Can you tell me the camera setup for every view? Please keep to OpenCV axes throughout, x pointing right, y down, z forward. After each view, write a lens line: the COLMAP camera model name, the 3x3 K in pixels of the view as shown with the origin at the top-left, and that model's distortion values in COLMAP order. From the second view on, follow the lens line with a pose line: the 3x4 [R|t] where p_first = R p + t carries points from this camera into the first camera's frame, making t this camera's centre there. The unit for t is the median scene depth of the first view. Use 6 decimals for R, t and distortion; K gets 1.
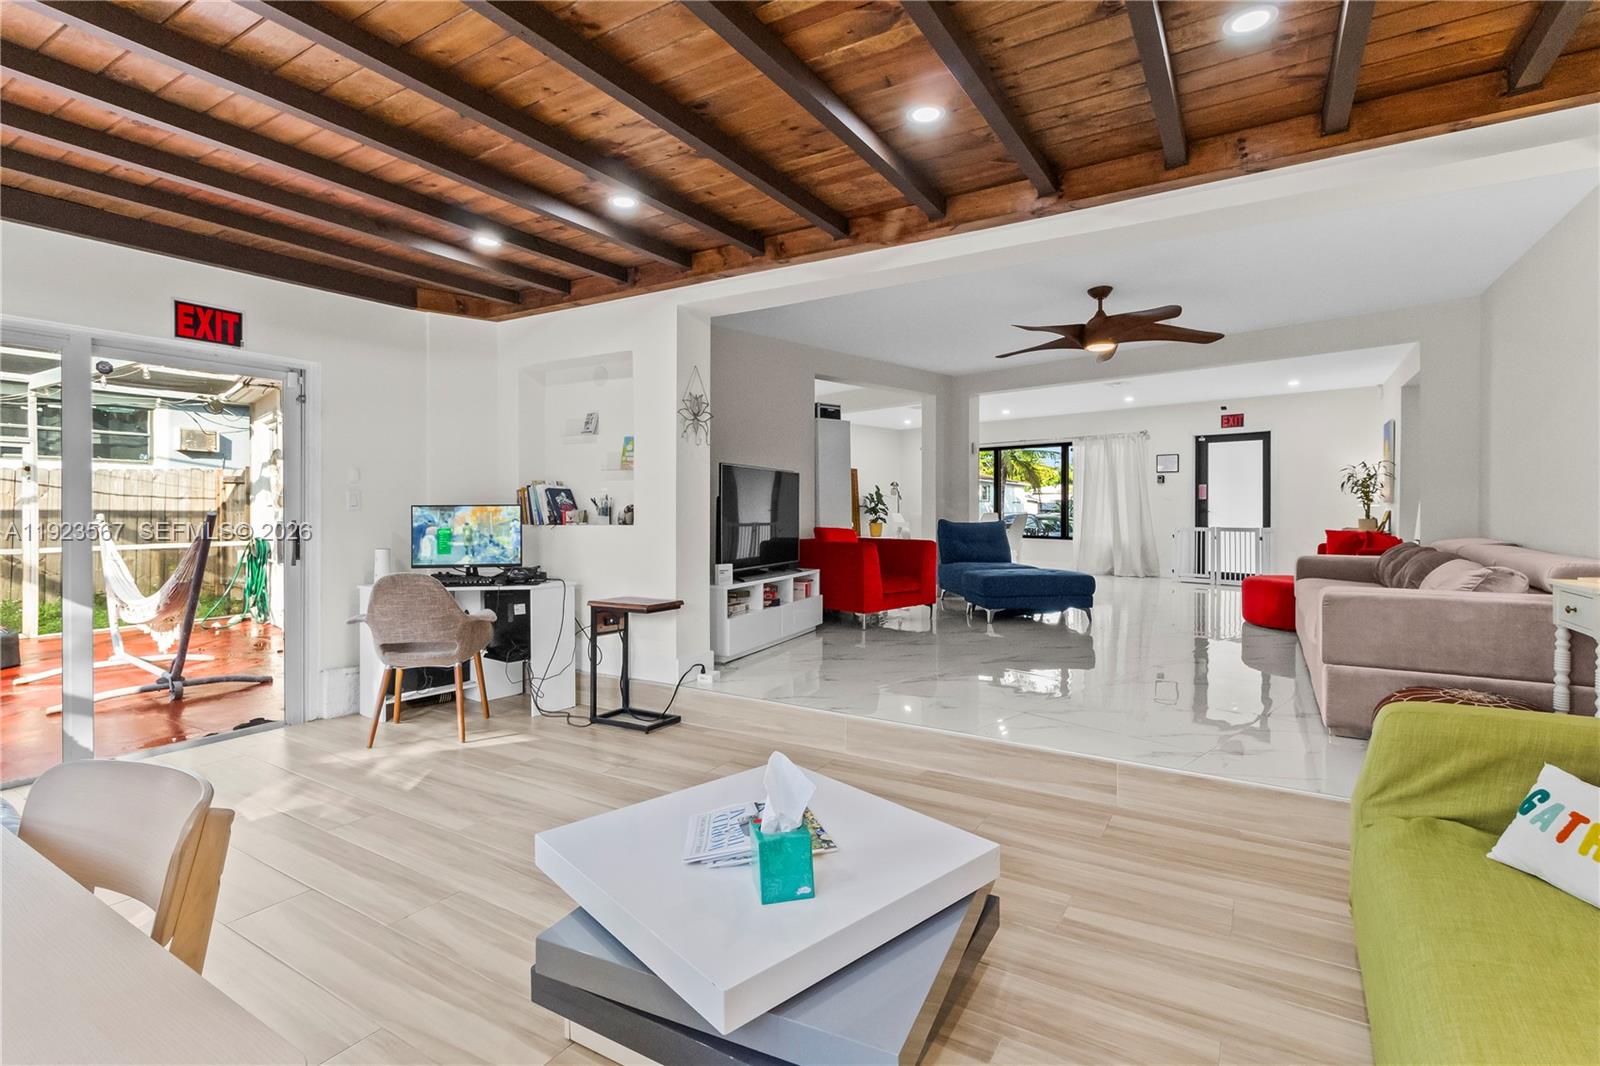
lens RADIAL K [[750.0, 0, 799.2], [0, 750.0, 504.9], [0, 0, 1]] dist [0.000504, 0.000102]
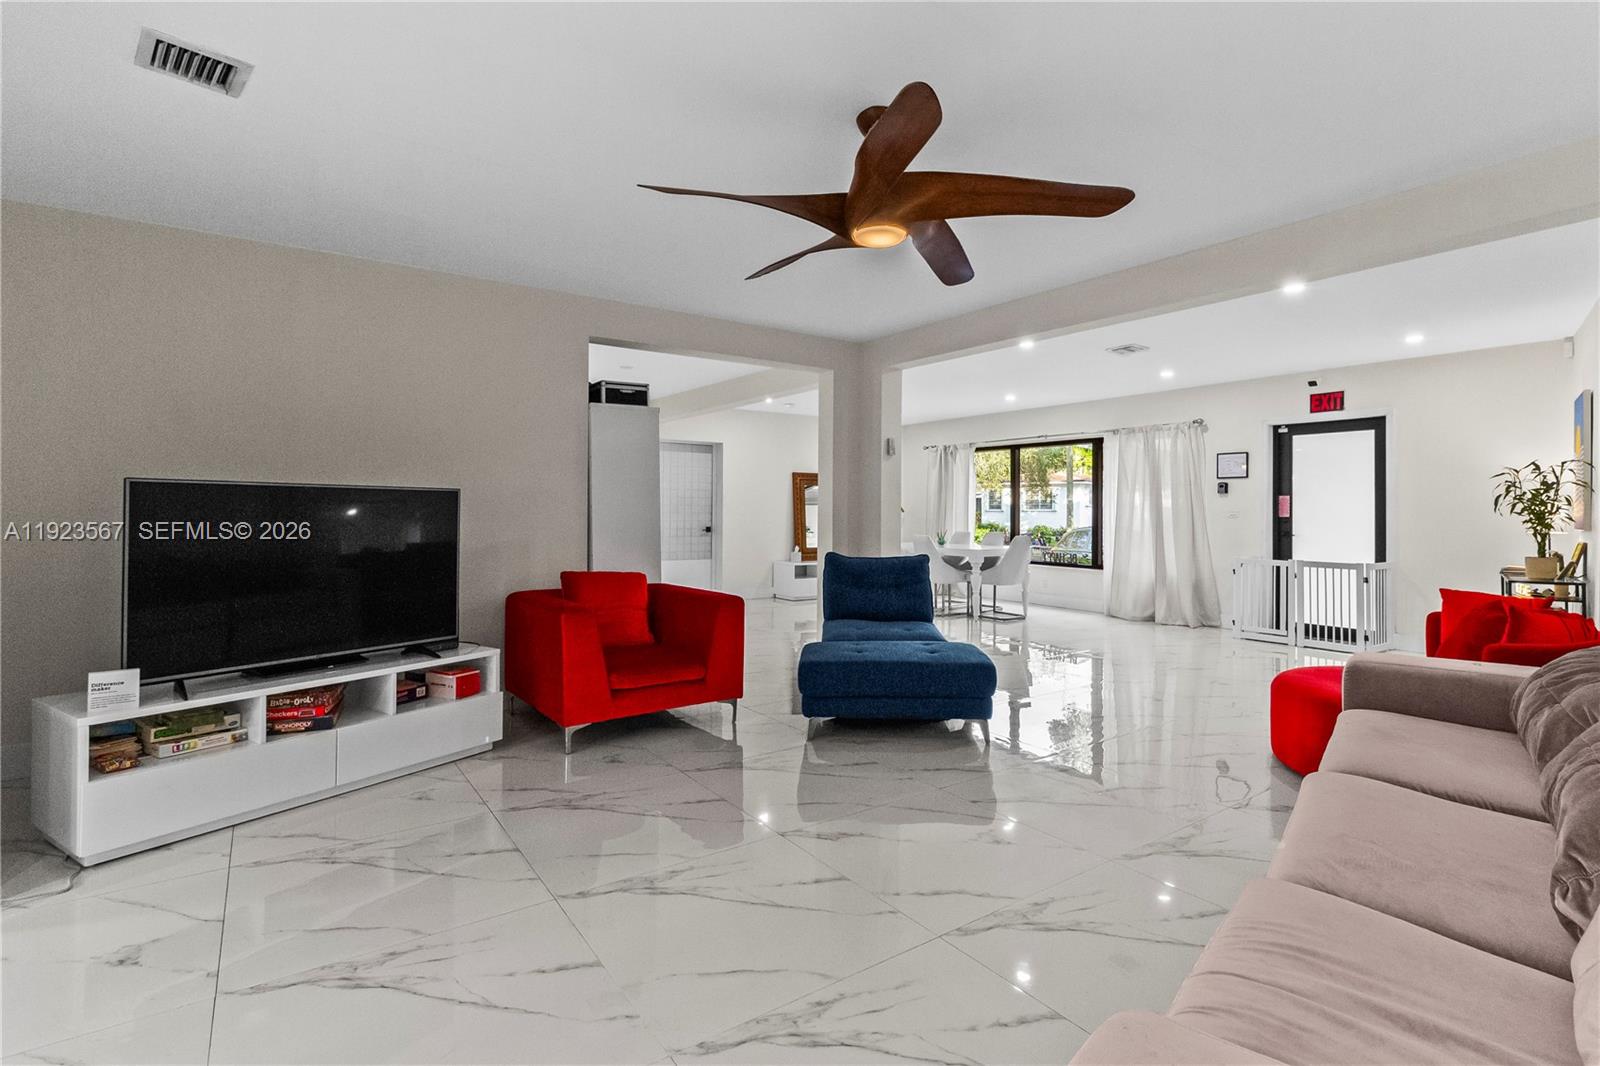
lens RADIAL K [[767.4, 0, 806.2], [0, 767.4, 505.6], [0, 0, 1]] dist [-0.000519, 0.000500]
pose [[0.989703, -0.000253, -0.143137, 0.217271], [-0.000235, 0.999994, -0.003392, -0.016818], [0.143137, 0.003391, 0.989697, 0.254900]]
